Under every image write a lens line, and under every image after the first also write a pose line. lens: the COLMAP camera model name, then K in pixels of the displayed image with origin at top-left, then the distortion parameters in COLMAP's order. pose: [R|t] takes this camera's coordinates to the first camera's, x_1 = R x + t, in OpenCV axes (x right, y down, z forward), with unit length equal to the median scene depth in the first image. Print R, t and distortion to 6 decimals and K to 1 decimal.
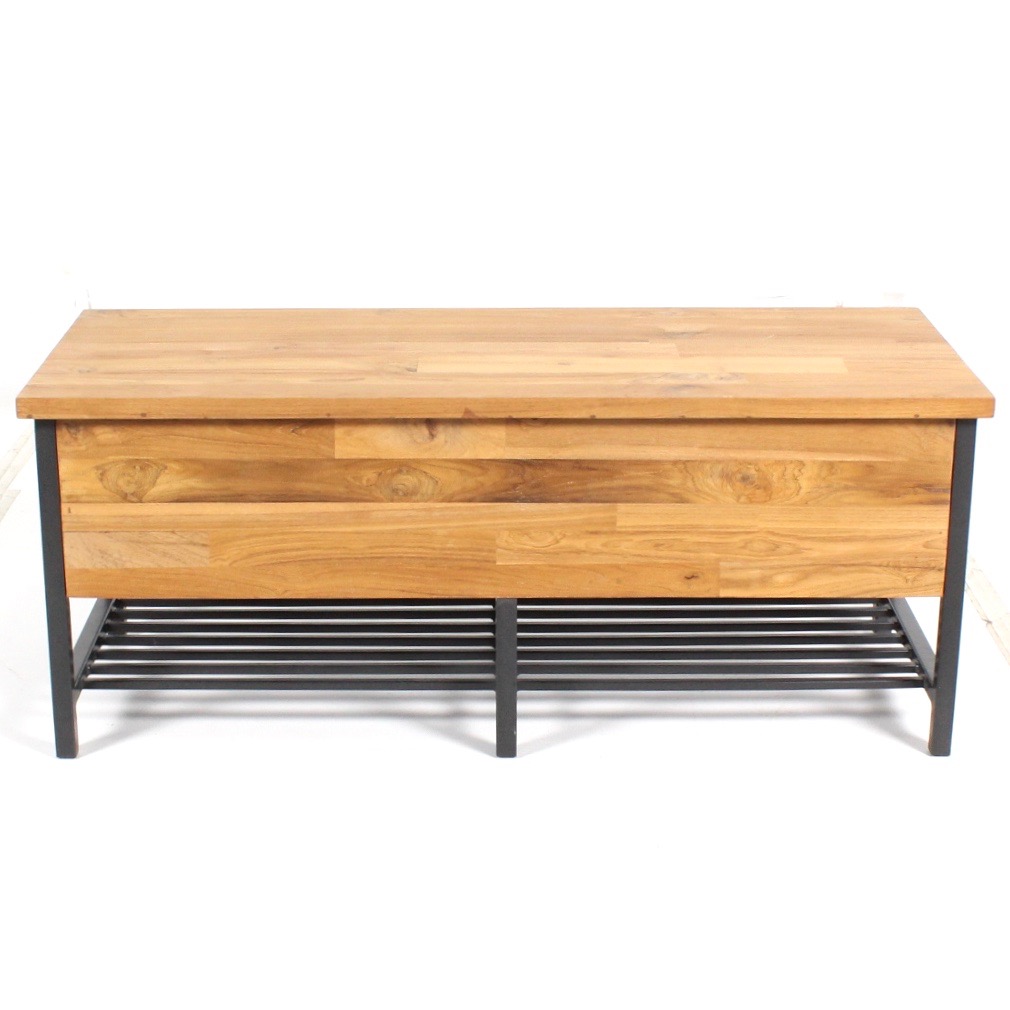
lens RADIAL K [[2165.7, 0, 505.0], [0, 2165.7, 505.0], [0, 0, 1]] dist [-0.176471, 0.040709]
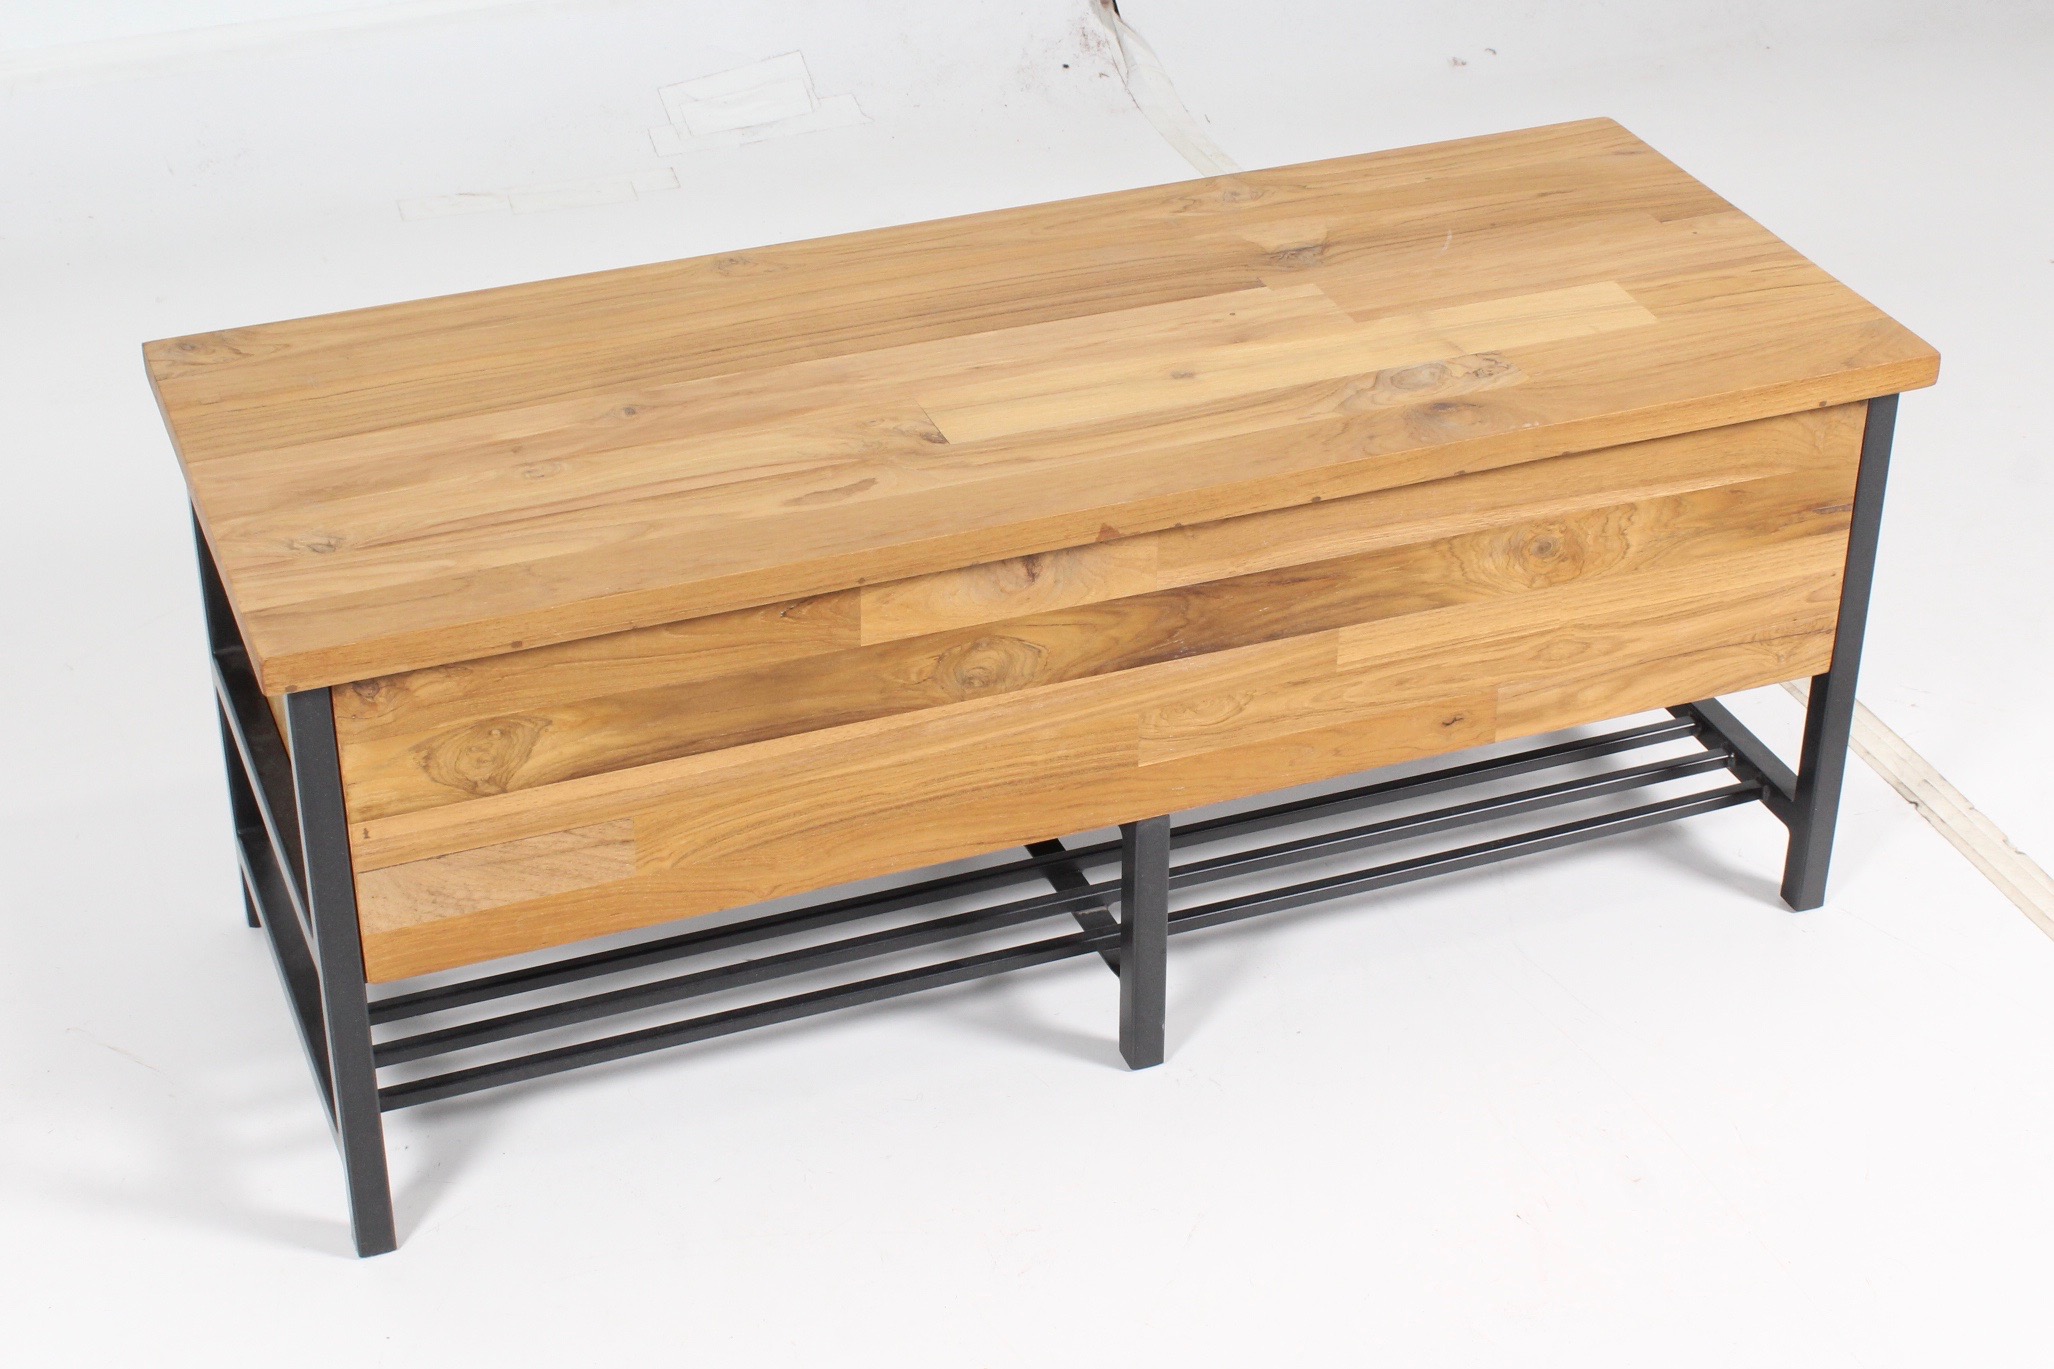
lens RADIAL K [[3427.0, 0, 1060.3], [0, 3427.0, 650.8], [0, 0, 1]] dist [-0.080438, 0.023172]
pose [[0.934251, -0.179544, 0.308121, -0.289148], [0.109267, 0.966578, 0.231923, -0.208062], [-0.339464, -0.183007, 0.922645, 0.205020]]
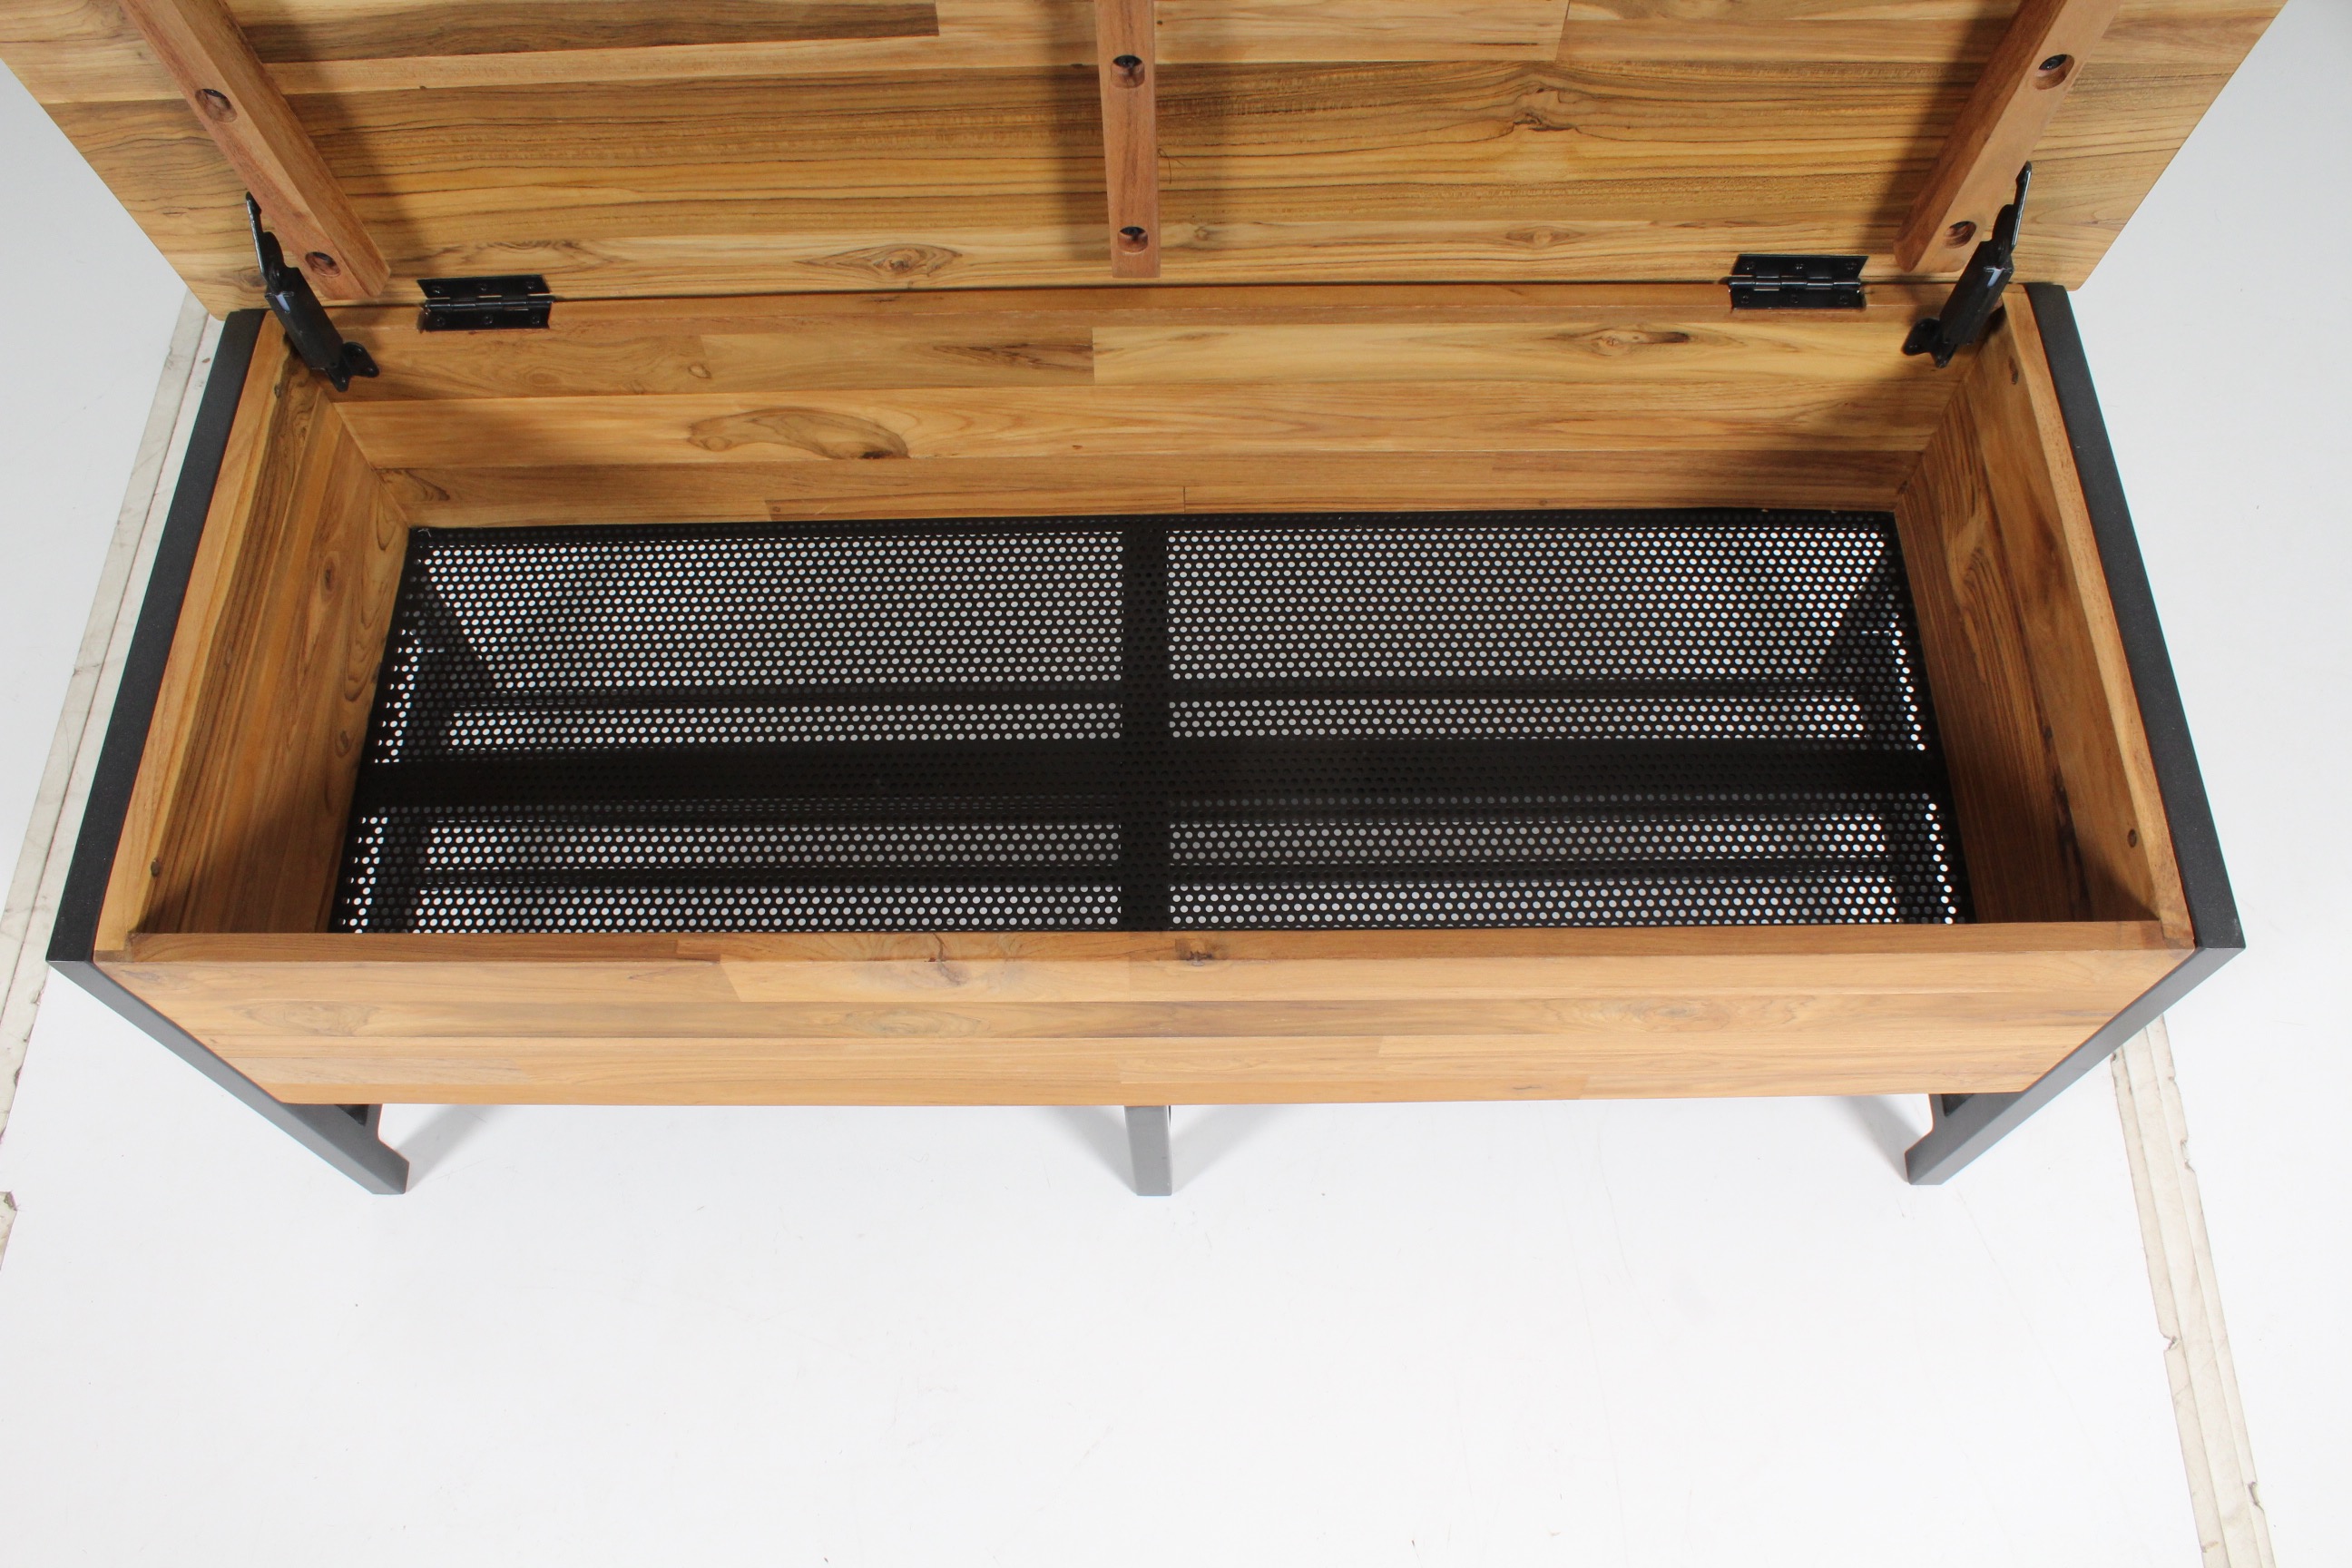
lens RADIAL K [[1940.1, 0, 1164.1], [0, 1940.1, 819.2], [0, 0, 1]] dist [-0.186877, 0.177616]
pose [[0.999675, 0.000575, -0.025485, 0.016376], [0.017845, 0.698131, 0.715748, -0.319753], [0.018203, -0.715970, 0.697894, 0.749423]]
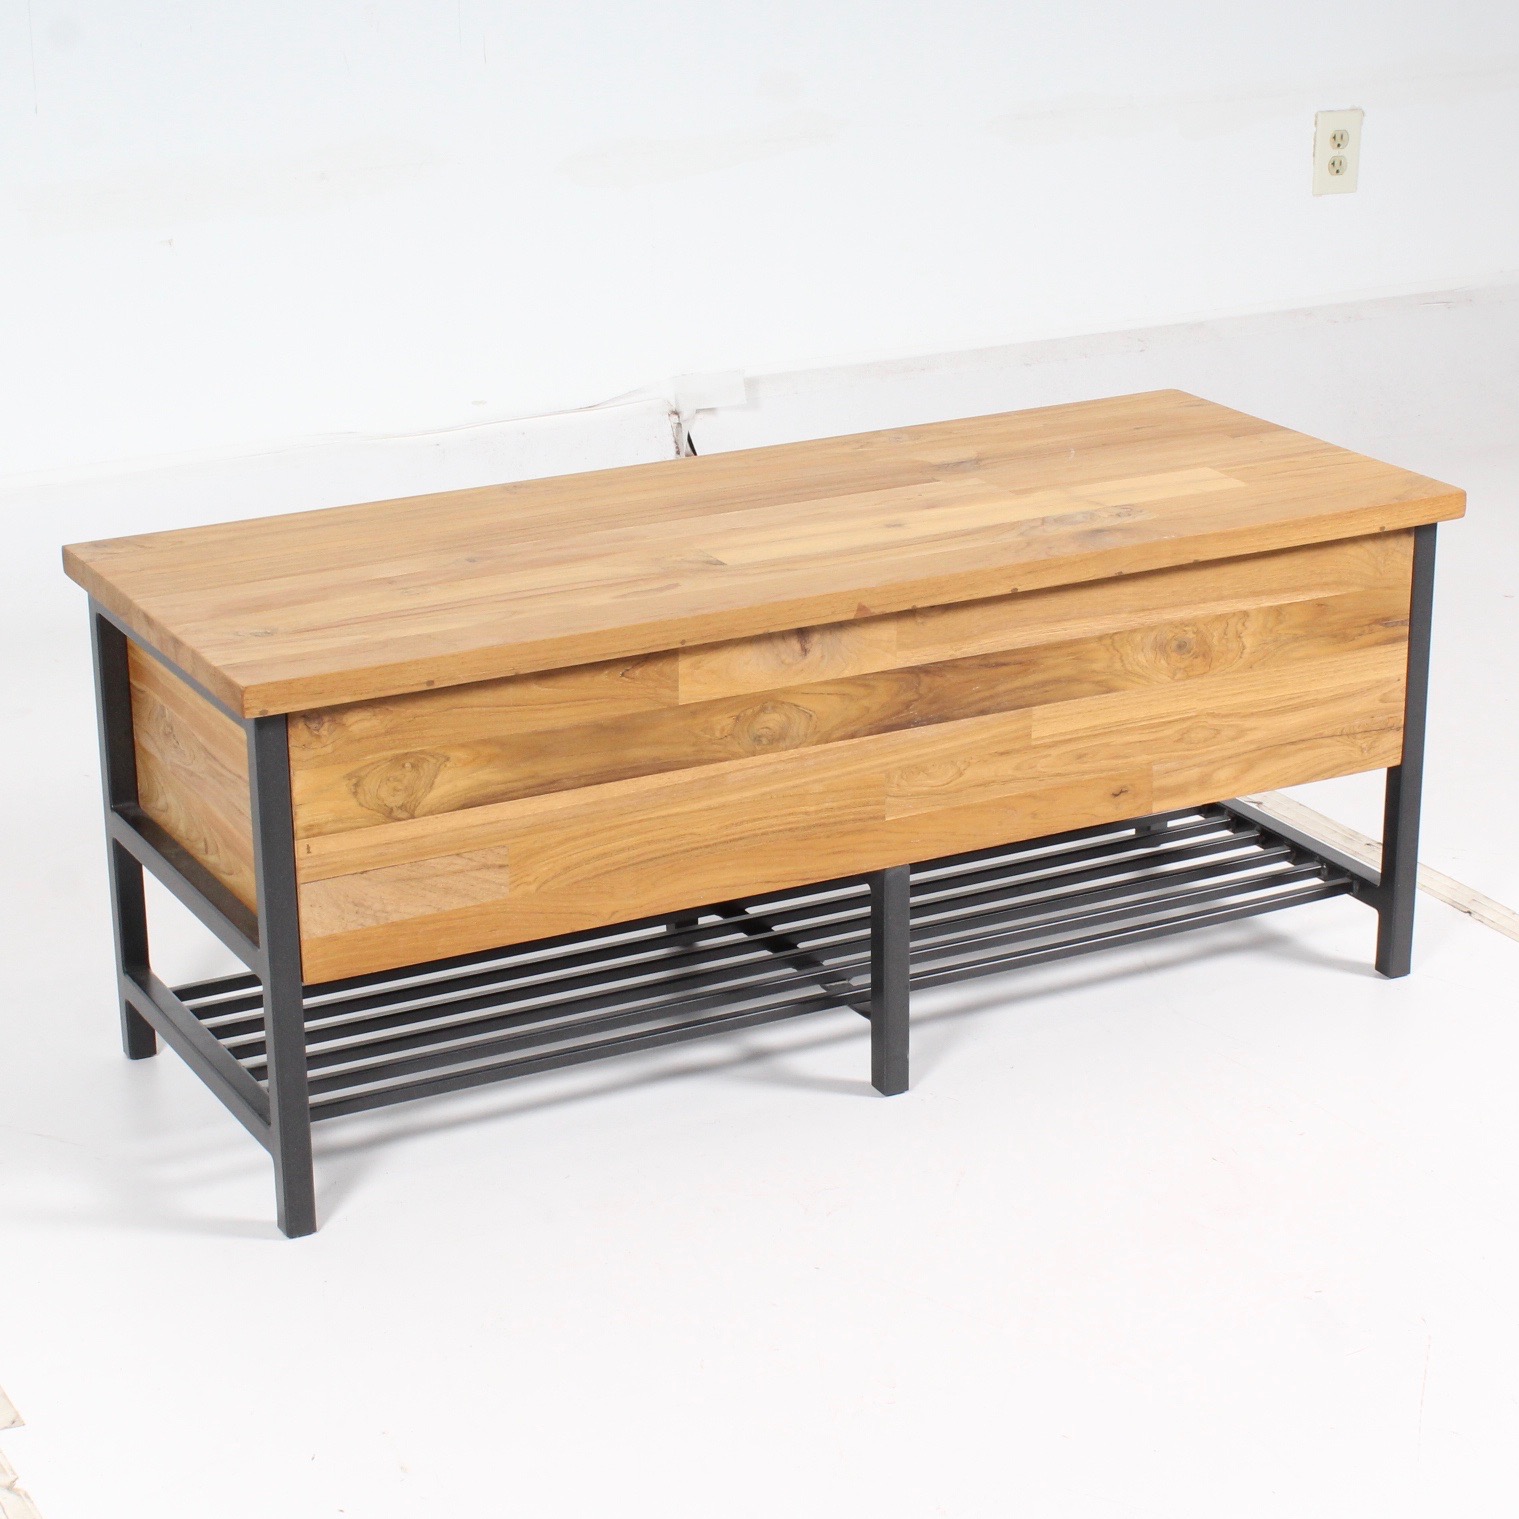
lens RADIAL K [[3433.1, 0, 759.5], [0, 3433.1, 759.5], [0, 0, 1]] dist [-0.069058, -0.347534]
pose [[0.890604, -0.161300, 0.425213, -0.512047], [0.155890, 0.986619, 0.047753, -0.051722], [-0.427226, 0.023758, 0.903833, 0.014340]]
